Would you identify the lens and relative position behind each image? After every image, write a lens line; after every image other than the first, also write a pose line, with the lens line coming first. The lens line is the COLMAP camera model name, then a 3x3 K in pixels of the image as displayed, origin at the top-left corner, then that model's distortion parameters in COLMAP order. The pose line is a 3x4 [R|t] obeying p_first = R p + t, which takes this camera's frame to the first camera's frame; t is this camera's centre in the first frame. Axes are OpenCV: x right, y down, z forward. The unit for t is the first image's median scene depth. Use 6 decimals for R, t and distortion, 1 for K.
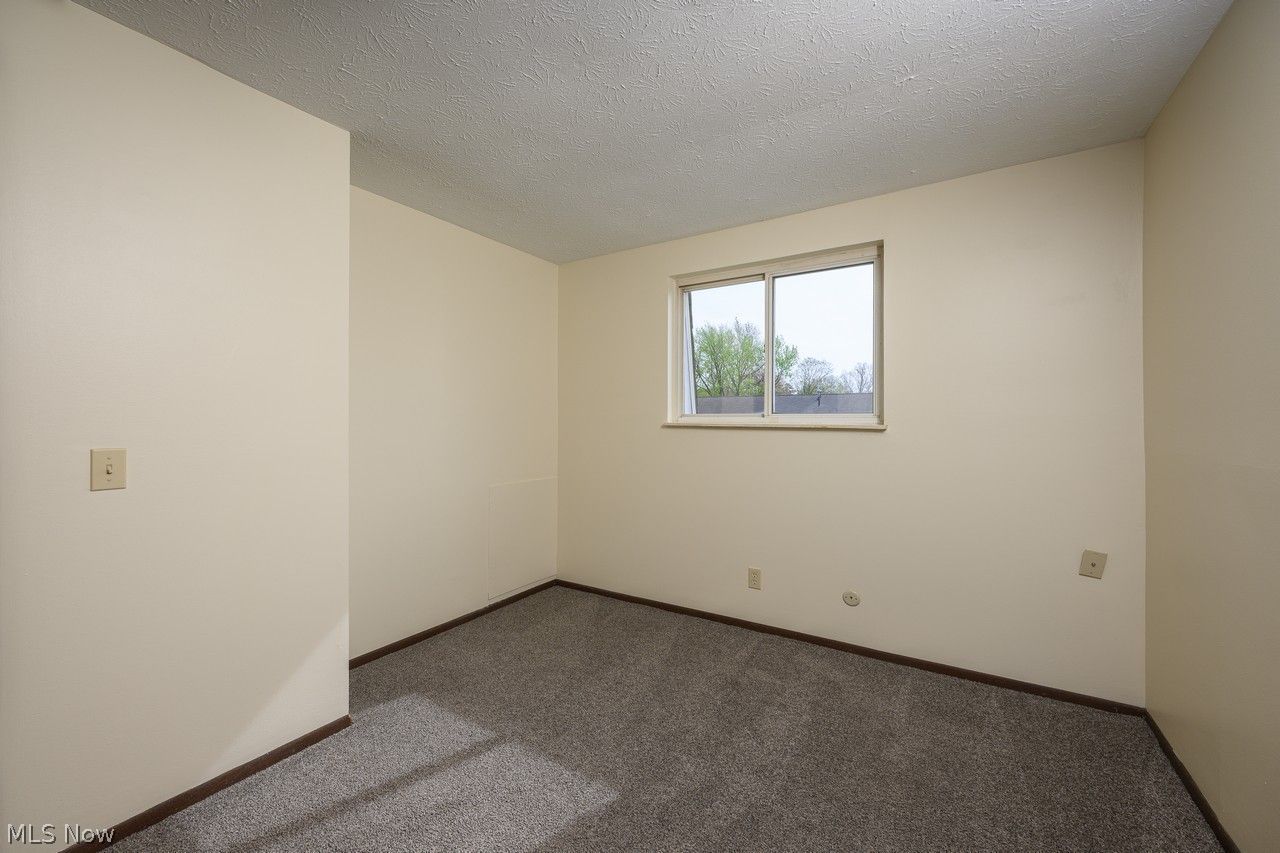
lens RADIAL K [[511.7, 0, 628.0], [0, 511.7, 432.2], [0, 0, 1]] dist [0.001503, 0.000805]
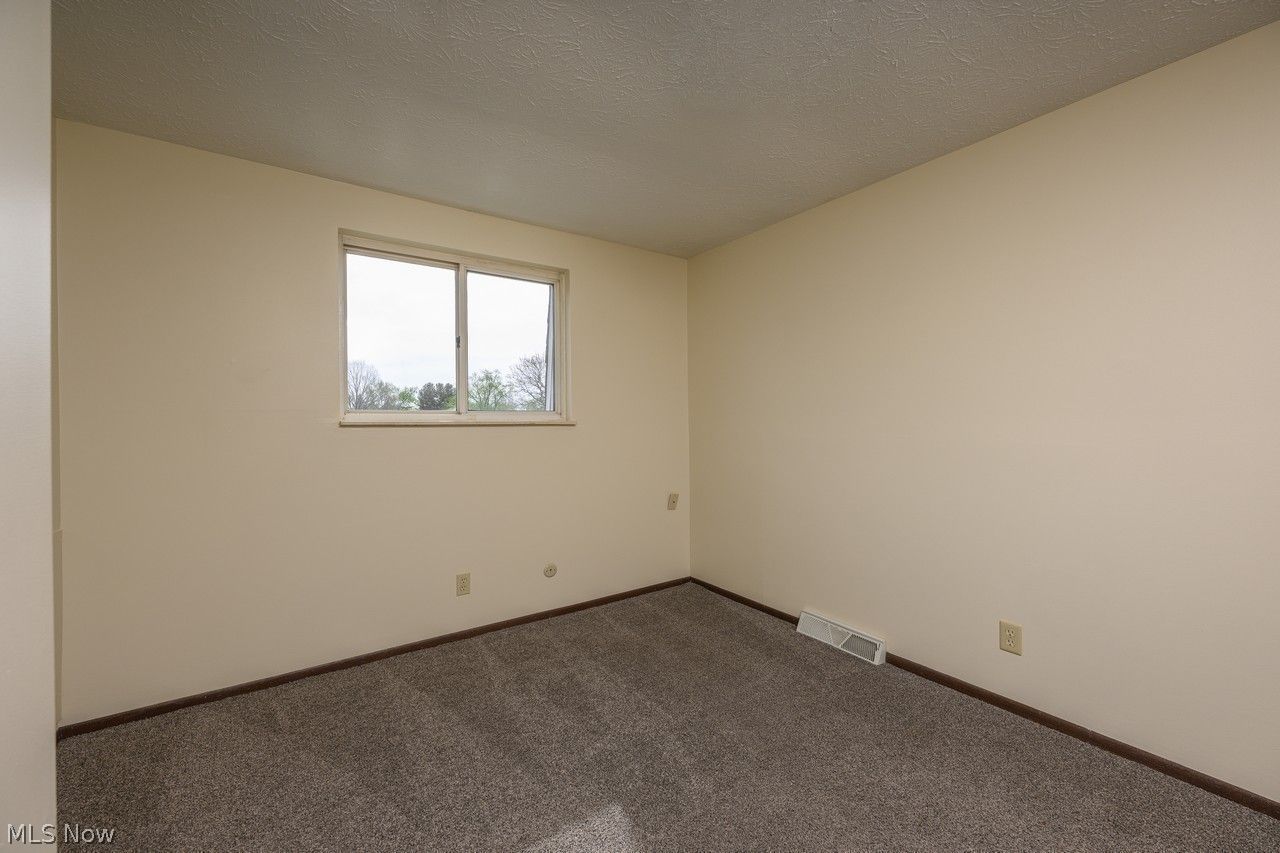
lens RADIAL K [[511.7, 0, 651.0], [0, 511.7, 424.0], [0, 0, 1]] dist [0.001503, 0.000805]
pose [[0.370864, -0.017237, 0.928527, -0.550998], [0.024757, 0.999656, 0.008669, -0.010516], [-0.928357, 0.019773, 0.371163, 0.352544]]
